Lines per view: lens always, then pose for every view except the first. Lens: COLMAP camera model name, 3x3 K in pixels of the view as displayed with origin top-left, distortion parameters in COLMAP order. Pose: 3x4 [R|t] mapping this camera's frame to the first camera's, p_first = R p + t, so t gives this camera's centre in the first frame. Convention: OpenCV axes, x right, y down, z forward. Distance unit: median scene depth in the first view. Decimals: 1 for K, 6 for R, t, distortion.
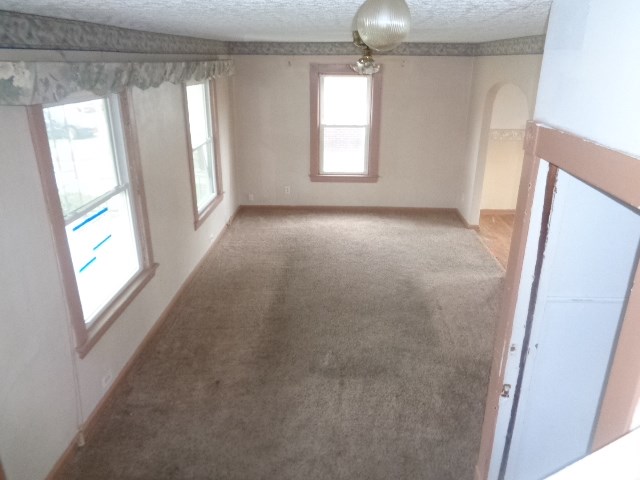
lens RADIAL K [[479.6, 0, 320.0], [0, 479.6, 240.0], [0, 0, 1]] dist [0.003370, -0.002643]
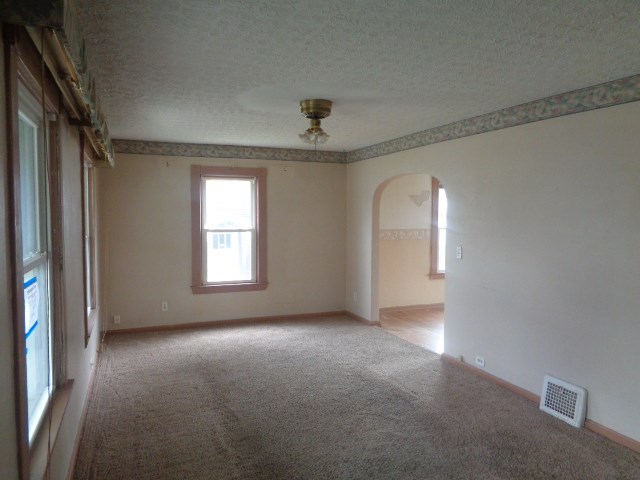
lens RADIAL K [[485.6, 0, 319.8], [0, 485.6, 232.1], [0, 0, 1]] dist [0.002280, -0.000652]
pose [[0.910824, -0.021803, 0.412220, -0.184904], [0.151383, 0.946673, -0.284418, 0.060930], [-0.384036, 0.321458, 0.865552, 0.132378]]
